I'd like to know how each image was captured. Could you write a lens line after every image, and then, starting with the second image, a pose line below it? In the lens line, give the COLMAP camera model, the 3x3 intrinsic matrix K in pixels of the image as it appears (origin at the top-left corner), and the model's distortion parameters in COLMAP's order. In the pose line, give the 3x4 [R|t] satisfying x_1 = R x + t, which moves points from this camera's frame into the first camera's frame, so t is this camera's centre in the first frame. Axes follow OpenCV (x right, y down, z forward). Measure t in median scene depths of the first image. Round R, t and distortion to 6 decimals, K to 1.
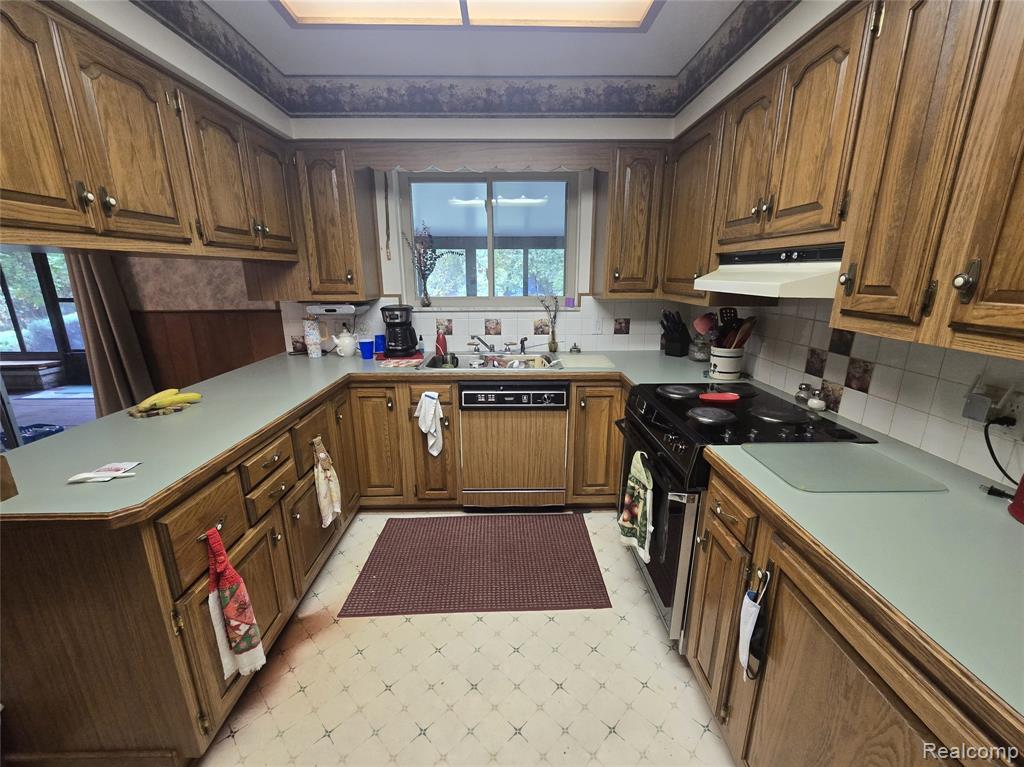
lens RADIAL K [[423.0, 0, 516.2], [0, 423.0, 387.1], [0, 0, 1]] dist [-0.005794, -0.001053]
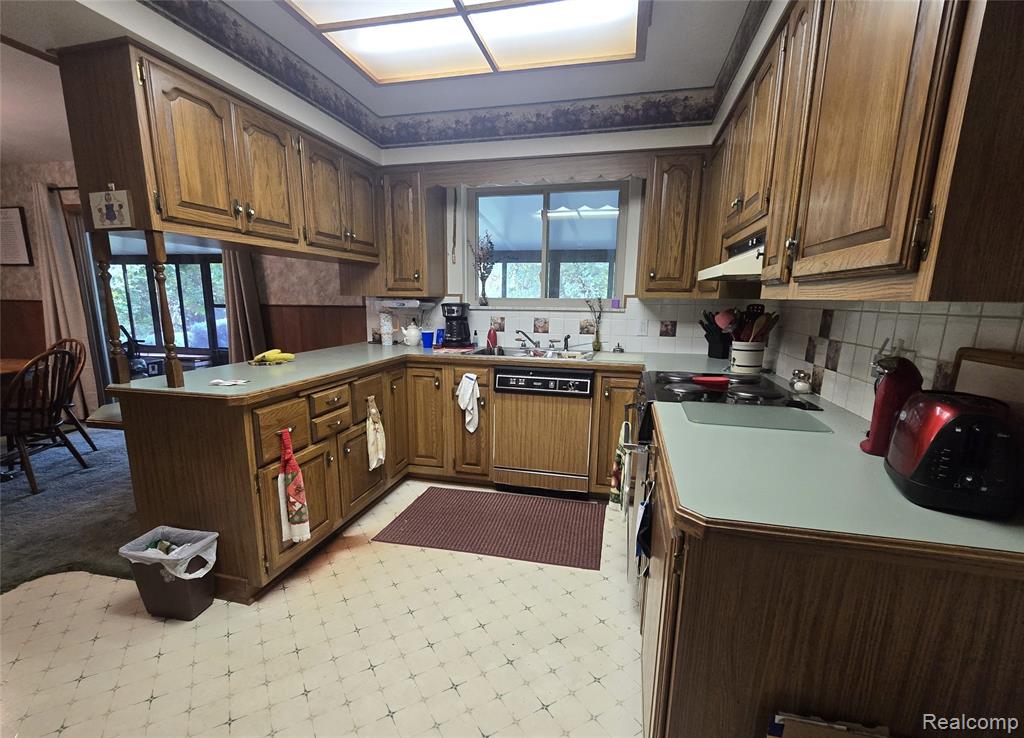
lens RADIAL K [[471.8, 0, 507.6], [0, 471.8, 398.5], [0, 0, 1]] dist [-0.009611, 0.000627]
pose [[0.964575, 0.066911, -0.255182, 0.229496], [-0.080874, 0.995726, -0.044611, 0.129210], [0.251107, 0.063668, 0.965863, -0.207382]]
